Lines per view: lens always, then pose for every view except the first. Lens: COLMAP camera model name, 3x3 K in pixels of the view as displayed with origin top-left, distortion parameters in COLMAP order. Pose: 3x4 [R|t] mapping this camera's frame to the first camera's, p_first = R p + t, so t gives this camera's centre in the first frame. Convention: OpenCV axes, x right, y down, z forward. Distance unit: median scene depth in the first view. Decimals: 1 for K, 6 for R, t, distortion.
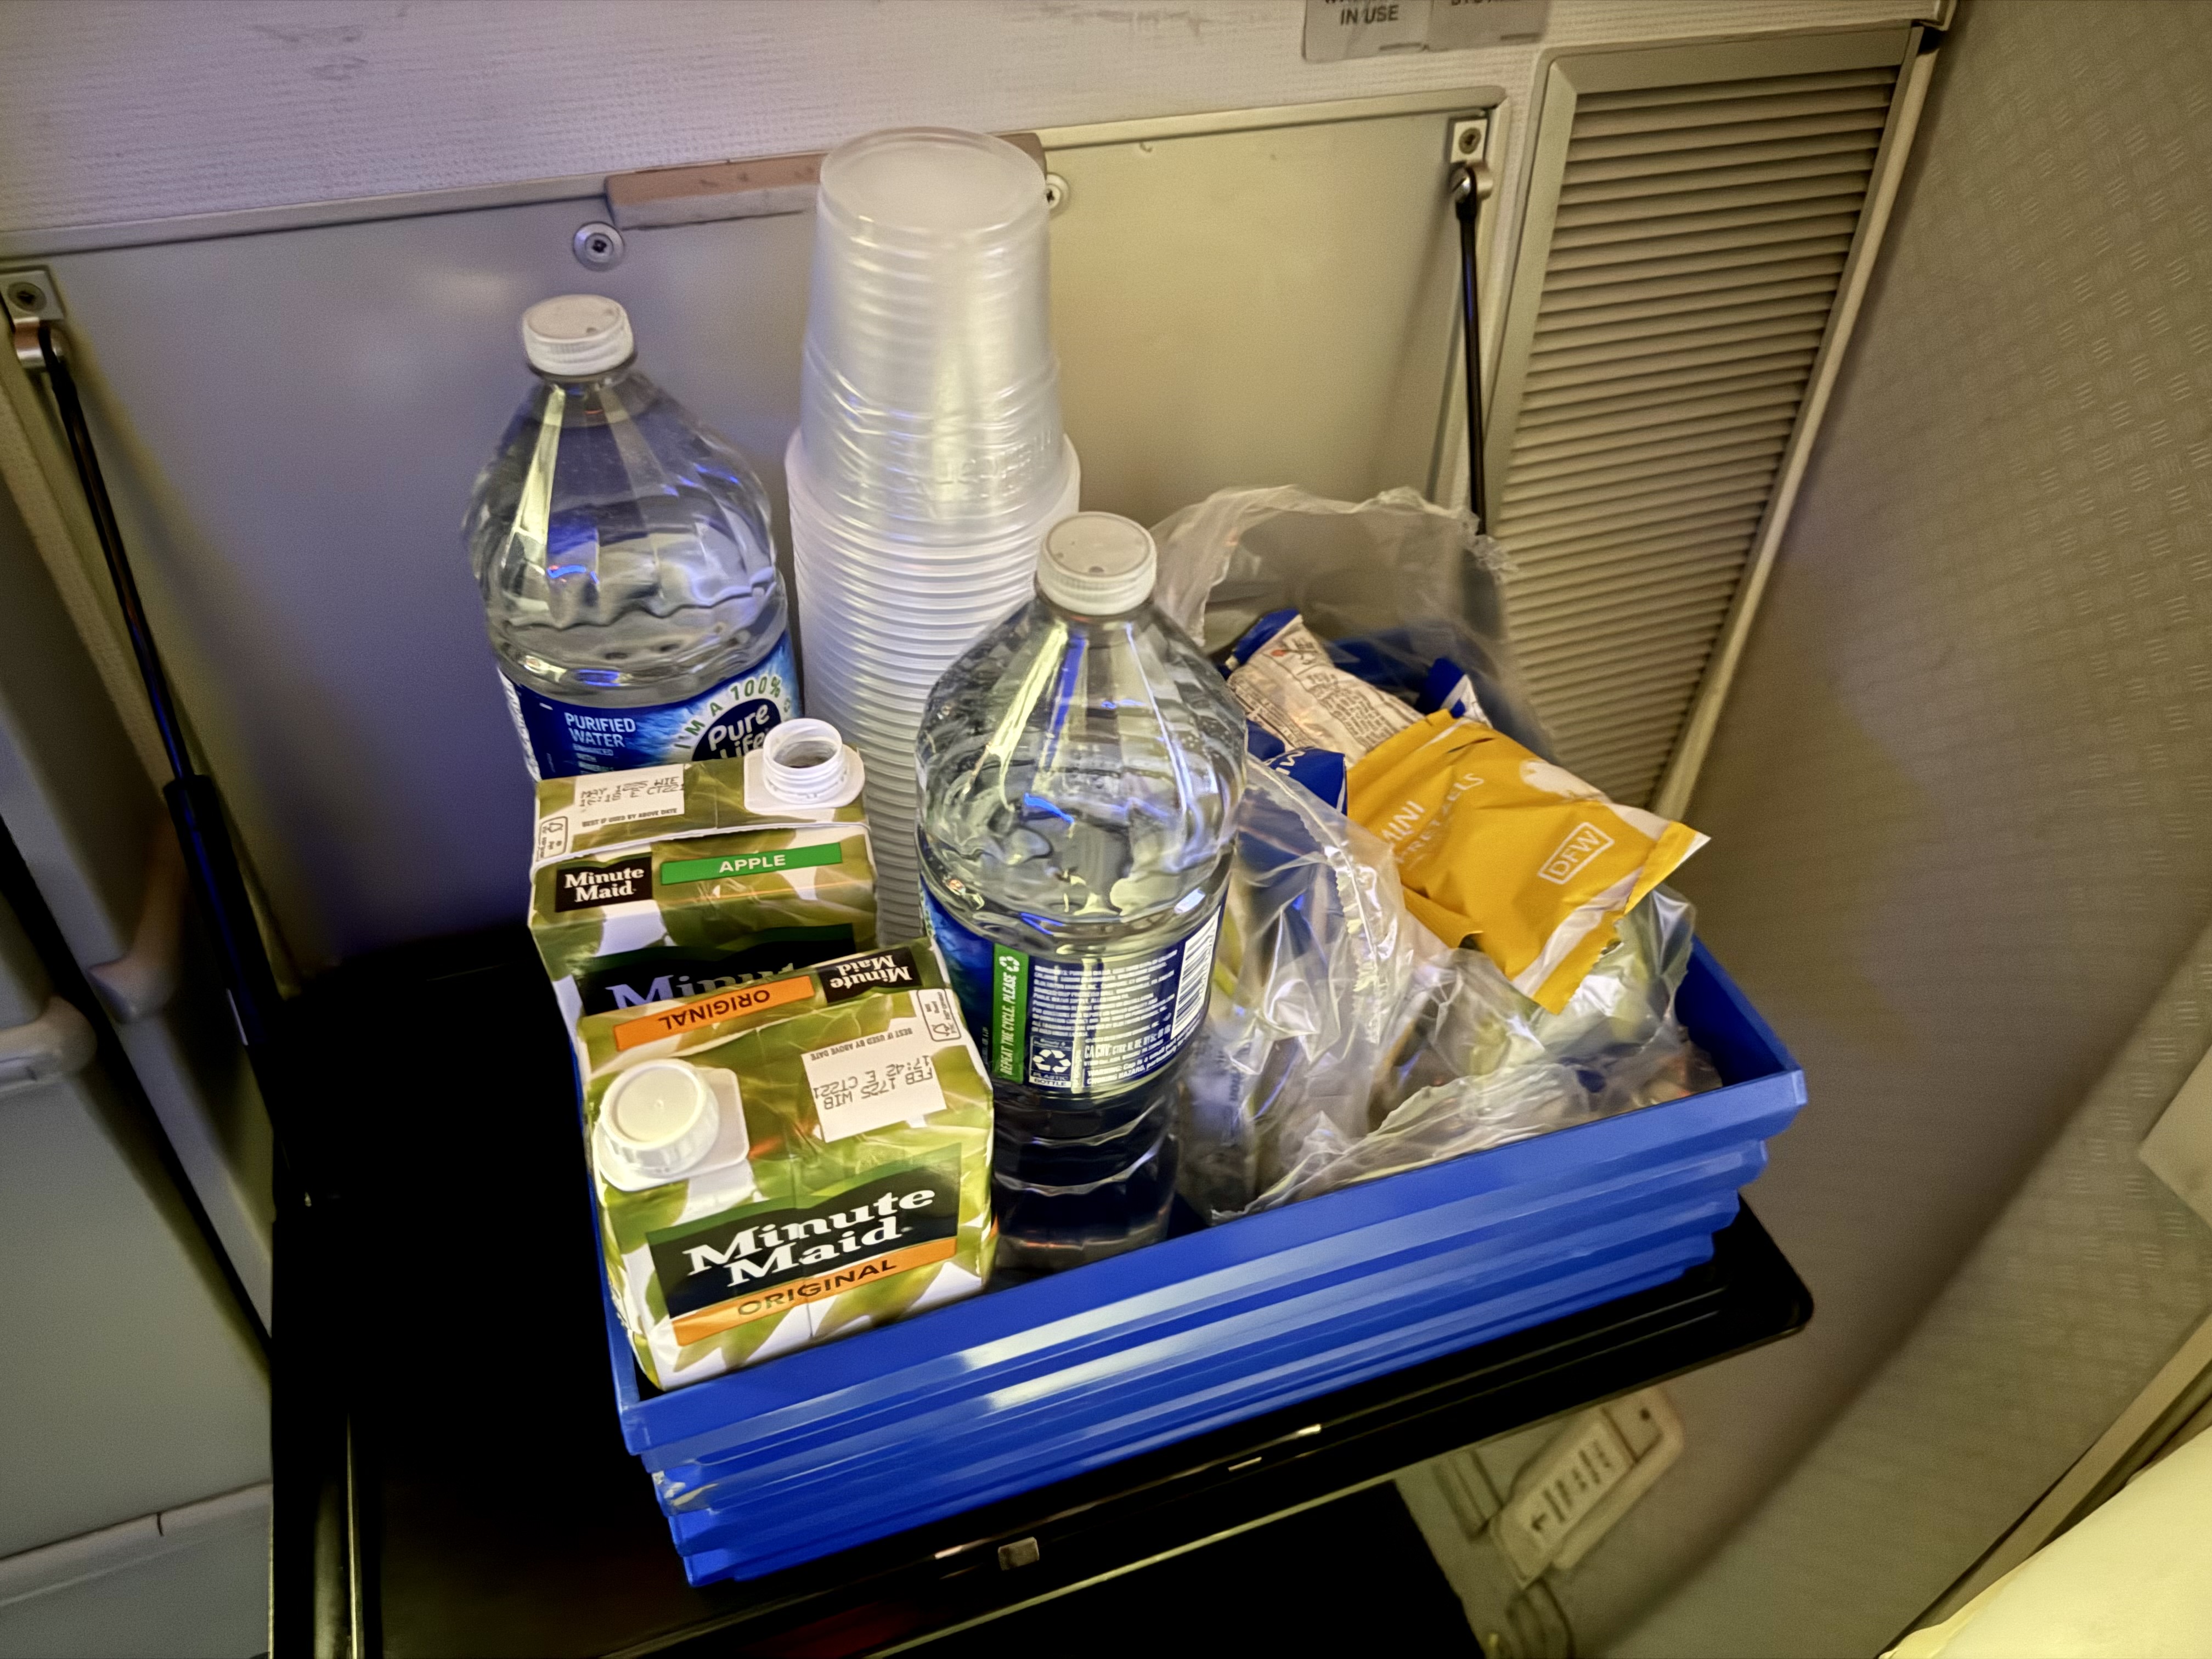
lens RADIAL K [[1577.1, 0, 1106.0], [0, 1577.1, 829.5], [0, 0, 1]] dist [-0.001764, -0.002092]
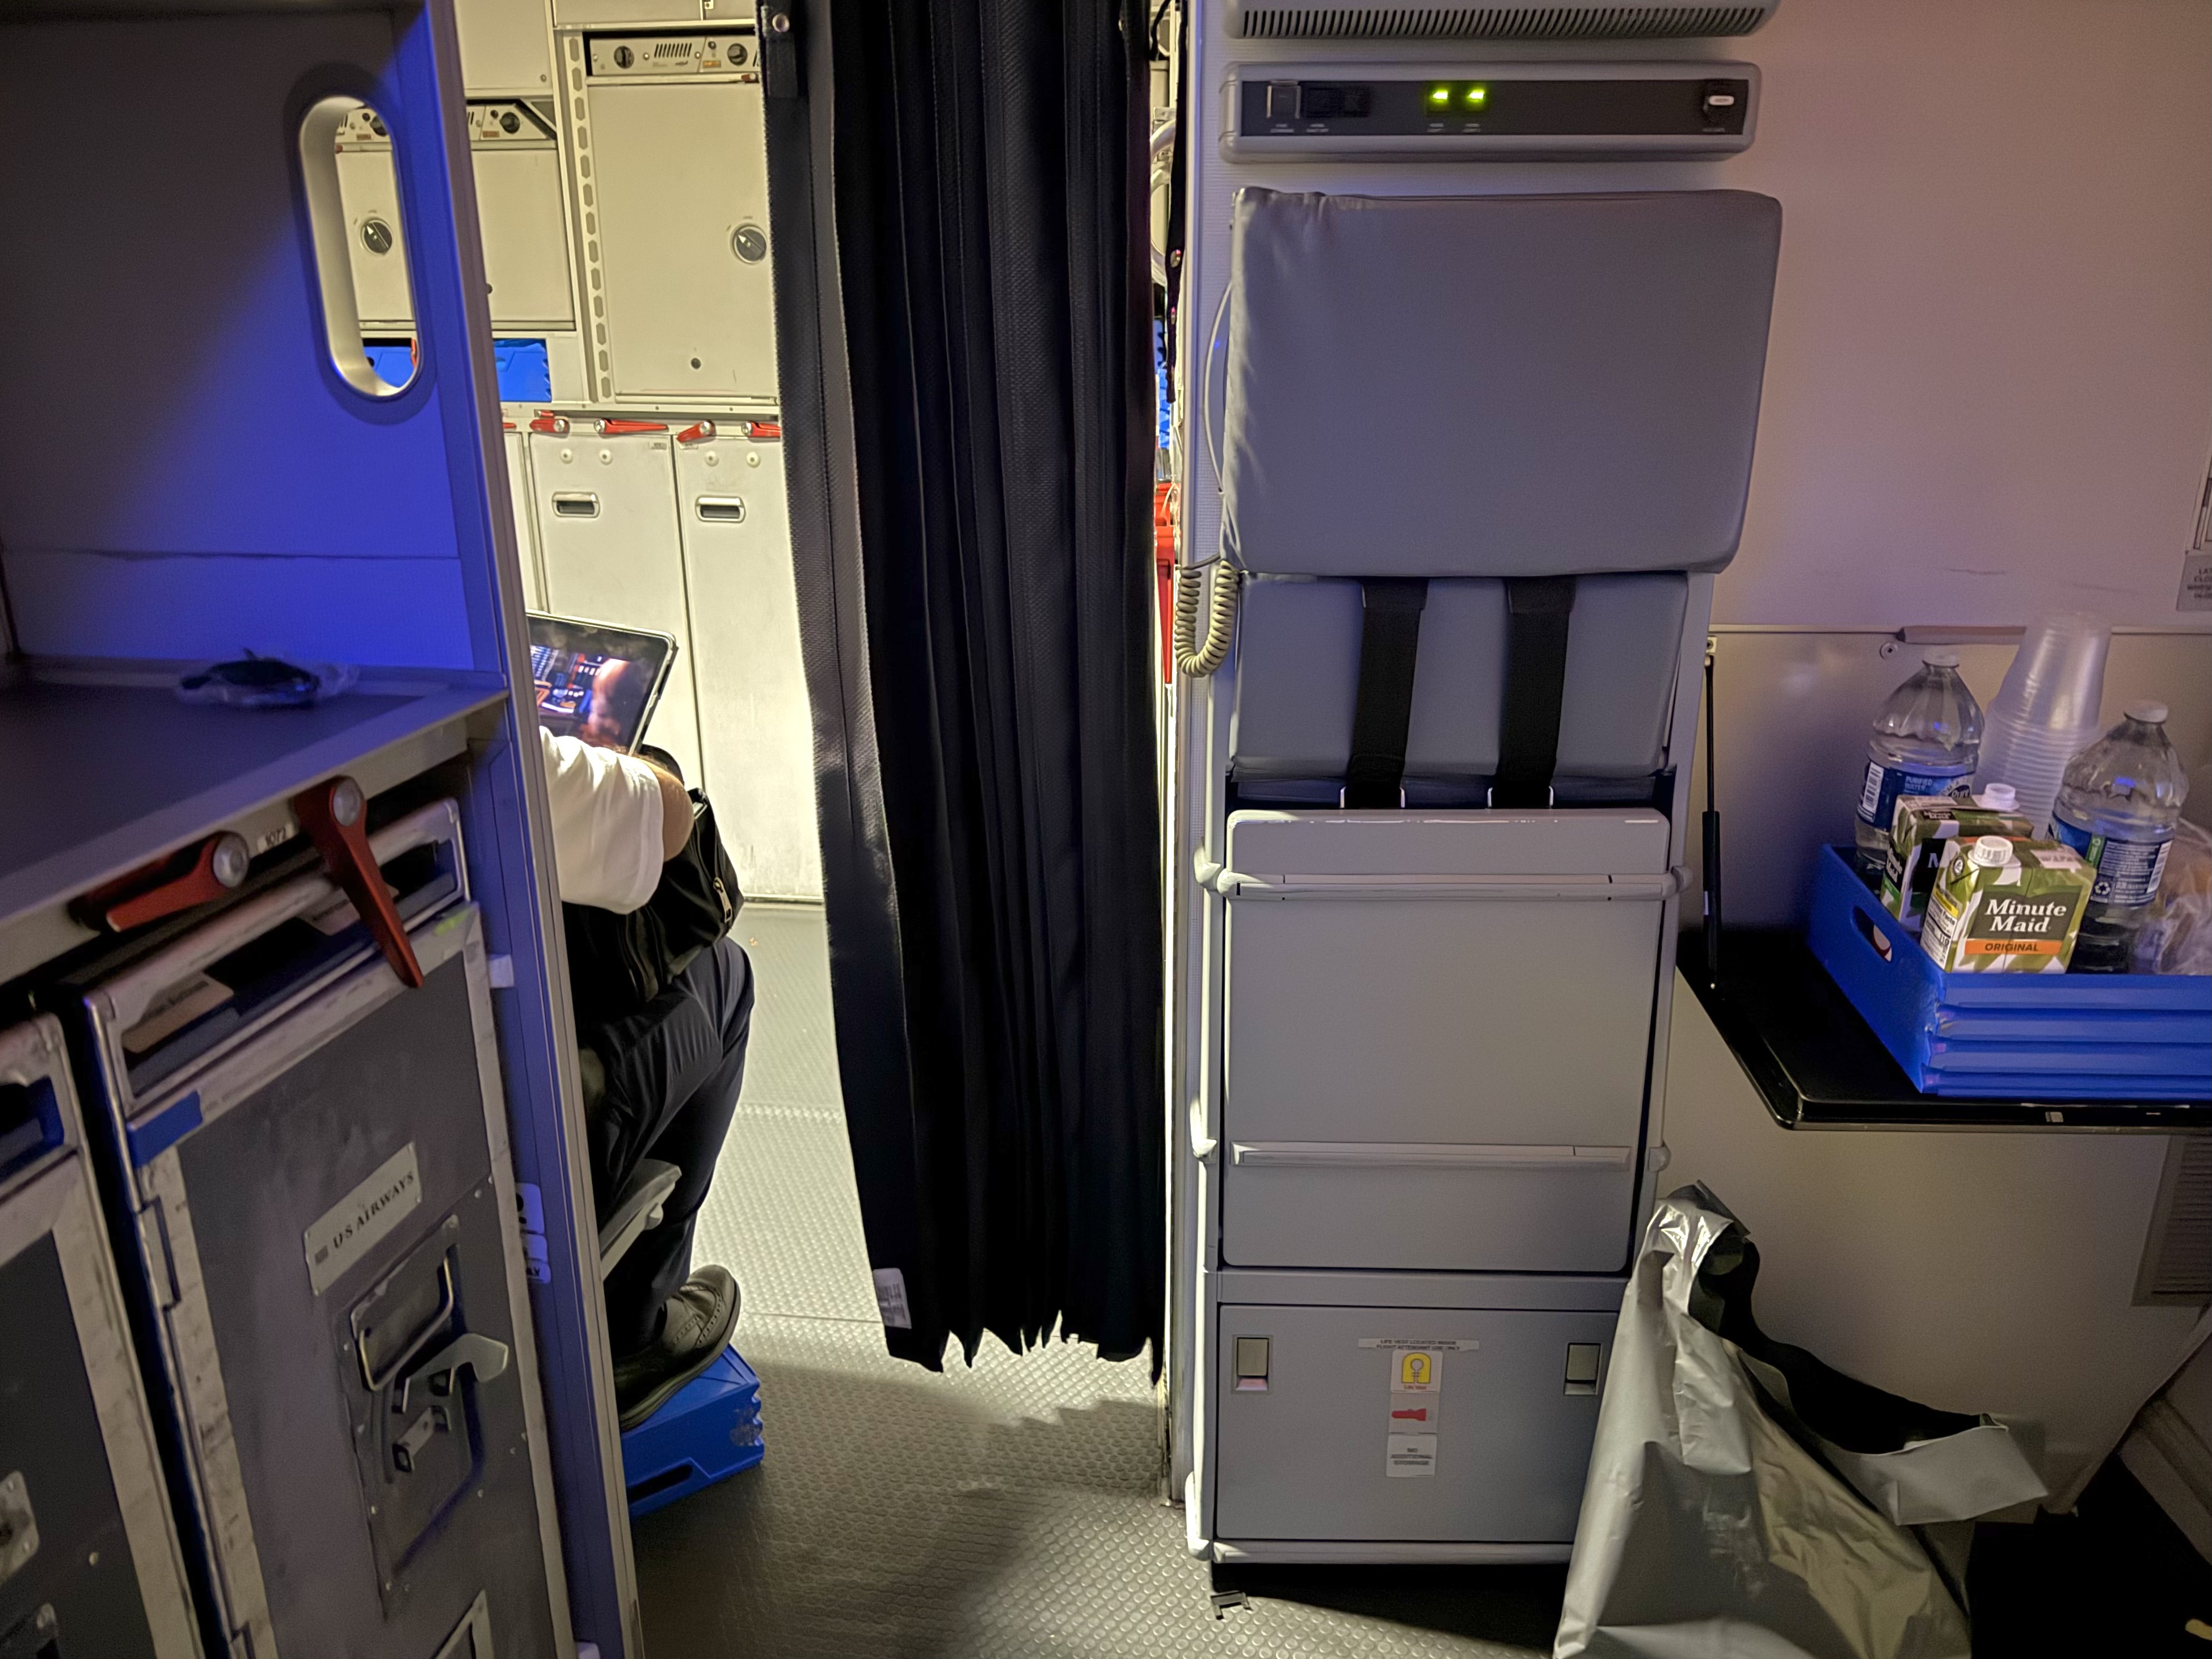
lens RADIAL K [[1577.2, 0, 1106.0], [0, 1577.2, 829.5], [0, 0, 1]] dist [-0.001764, -0.002092]
pose [[0.933375, 0.100756, -0.344469, -0.759436], [-0.224446, 0.912814, -0.341165, 1.451856], [0.280062, 0.395750, 0.874613, -2.101425]]
